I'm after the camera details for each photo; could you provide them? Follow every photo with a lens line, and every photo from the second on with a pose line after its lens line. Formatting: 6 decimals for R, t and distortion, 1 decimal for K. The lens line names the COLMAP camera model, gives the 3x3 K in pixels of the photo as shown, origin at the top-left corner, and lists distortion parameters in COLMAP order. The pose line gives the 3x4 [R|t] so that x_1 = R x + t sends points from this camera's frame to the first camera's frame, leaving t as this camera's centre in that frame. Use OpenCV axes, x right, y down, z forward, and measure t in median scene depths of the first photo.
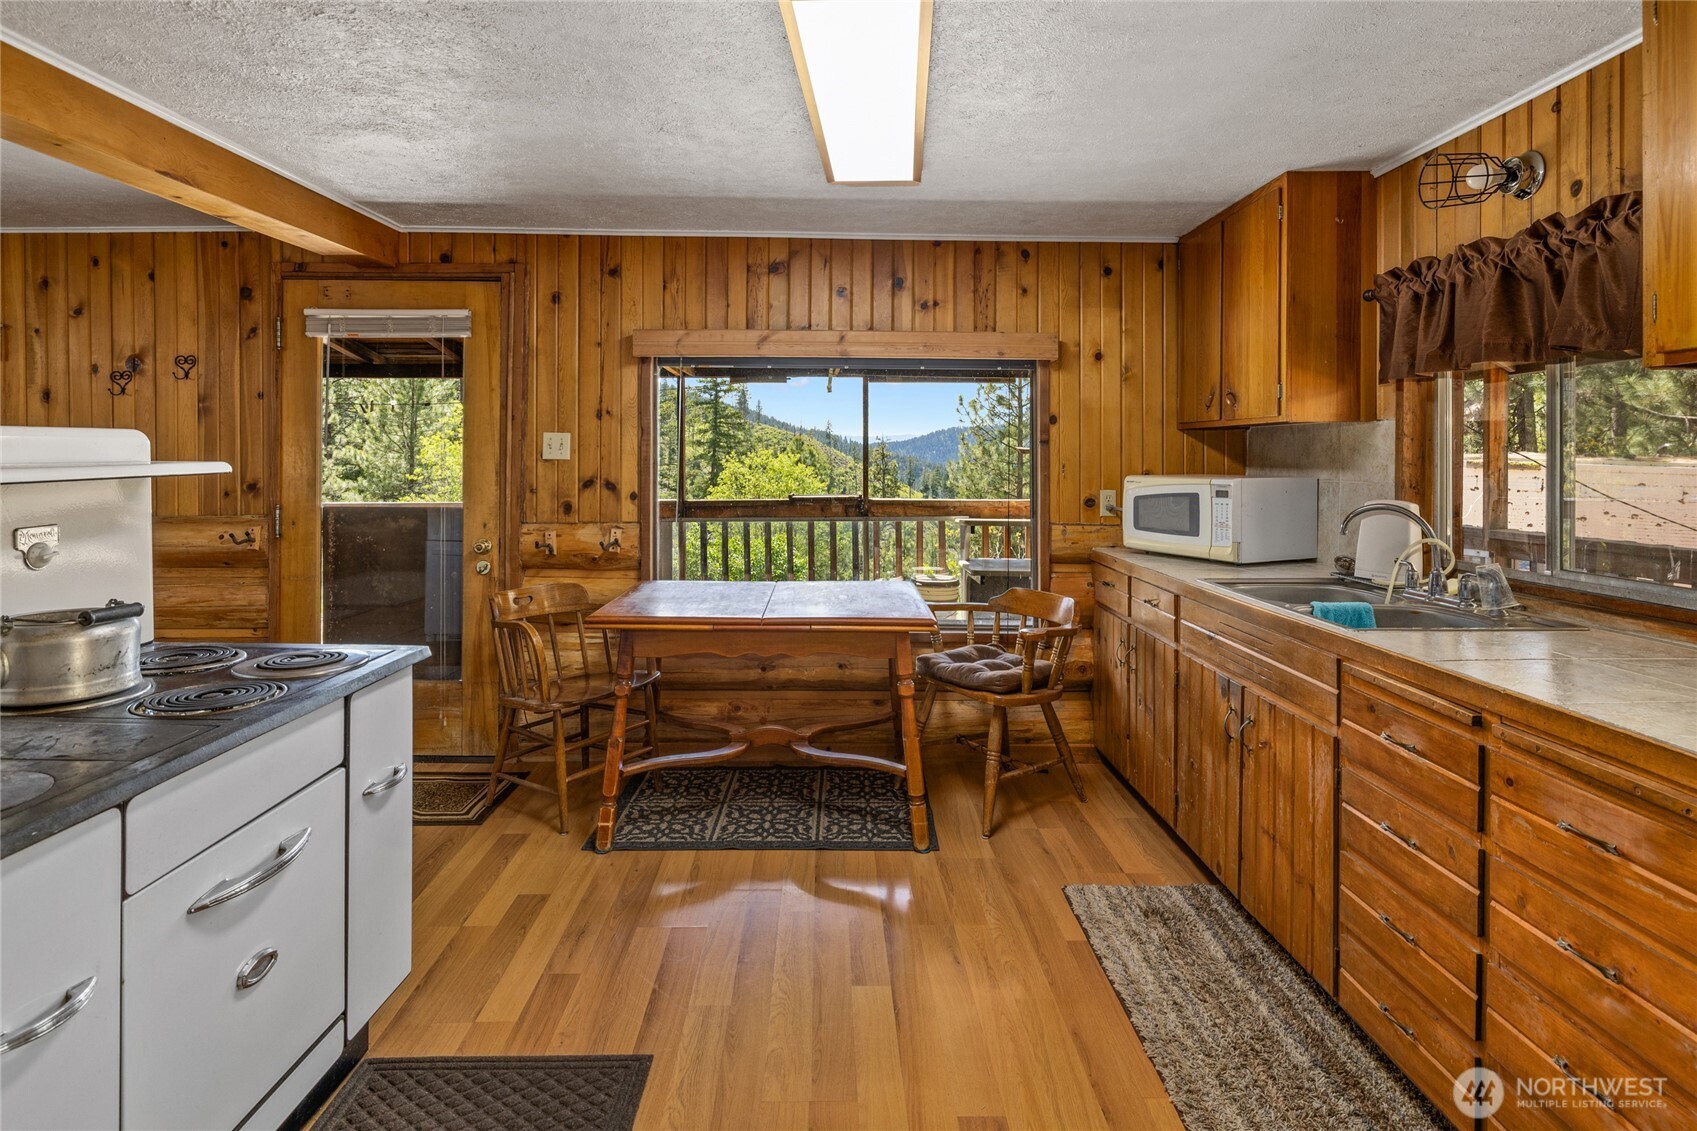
lens RADIAL K [[892.9, 0, 859.0], [0, 892.9, 462.6], [0, 0, 1]] dist [-0.001909, 0.000404]
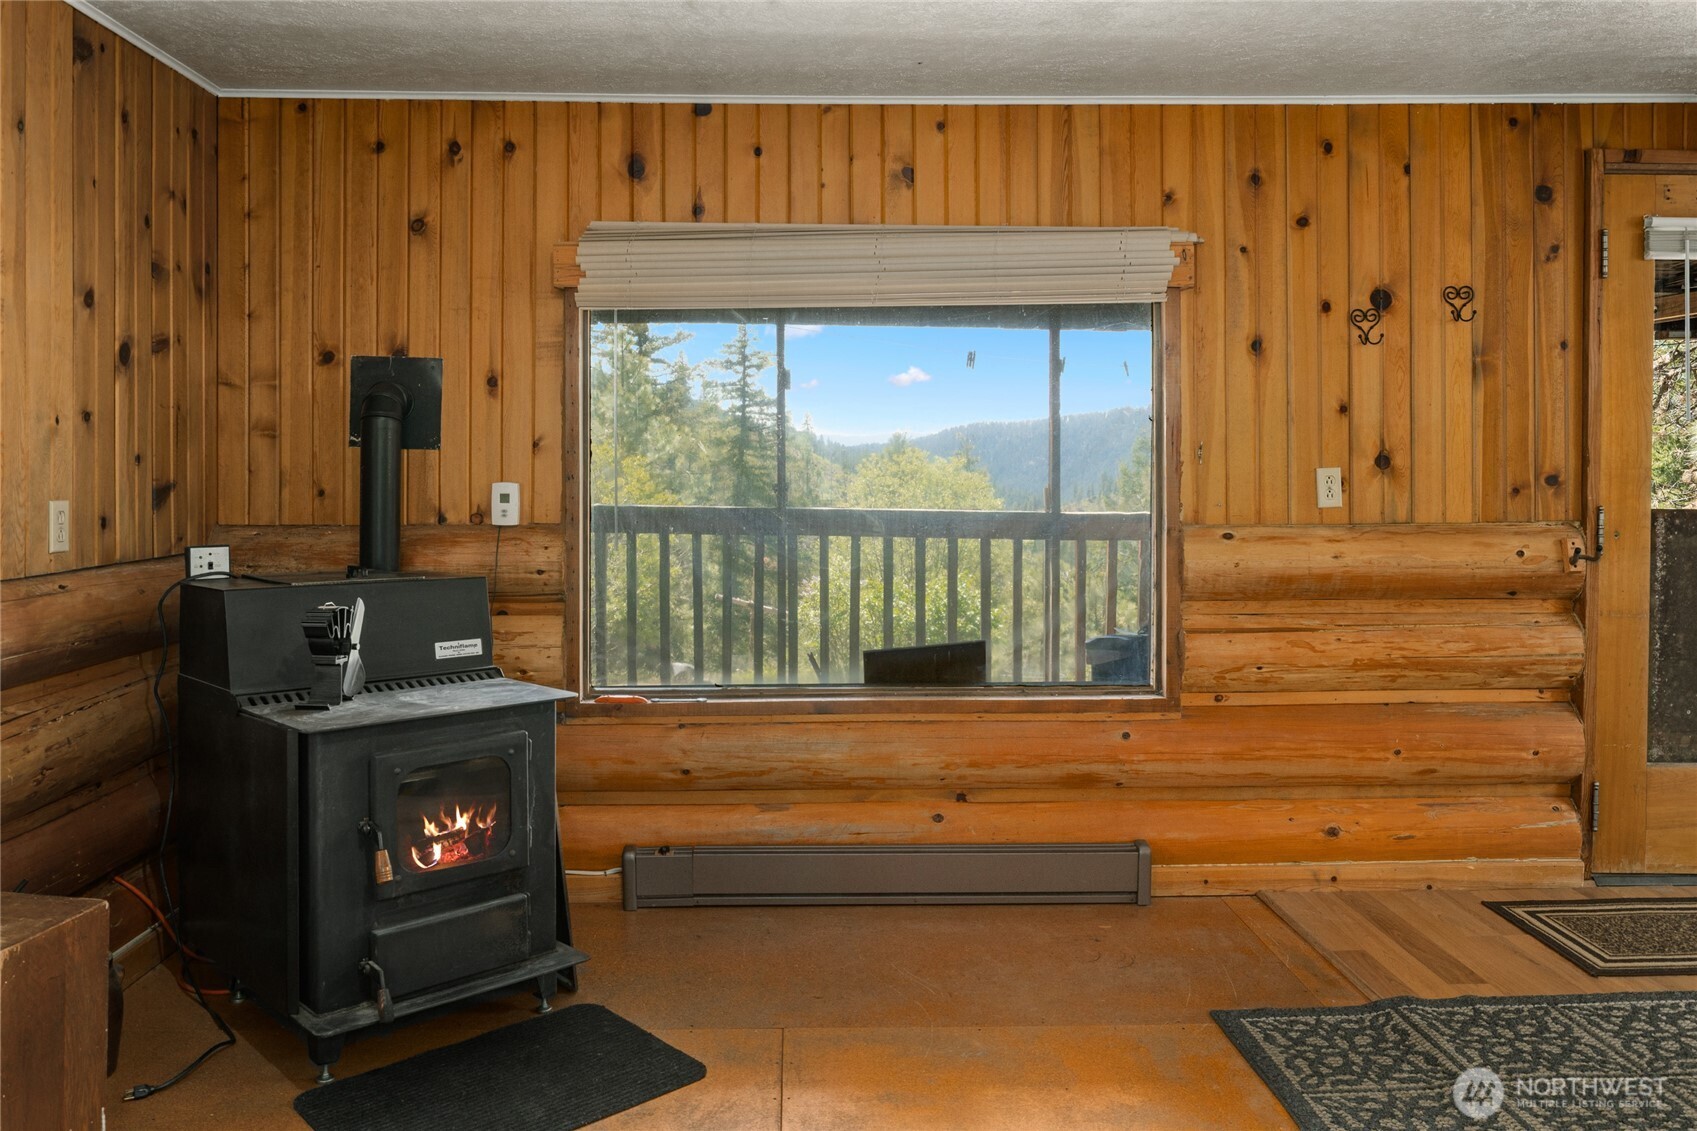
lens RADIAL K [[1282.4, 0, 813.7], [0, 1282.4, 483.9], [0, 0, 1]] dist [0.008947, -0.004473]
pose [[0.999950, 0.000172, 0.010013, -1.256055], [-0.000258, 0.999963, 0.008614, 0.021816], [-0.010011, -0.008616, 0.999913, 0.027357]]
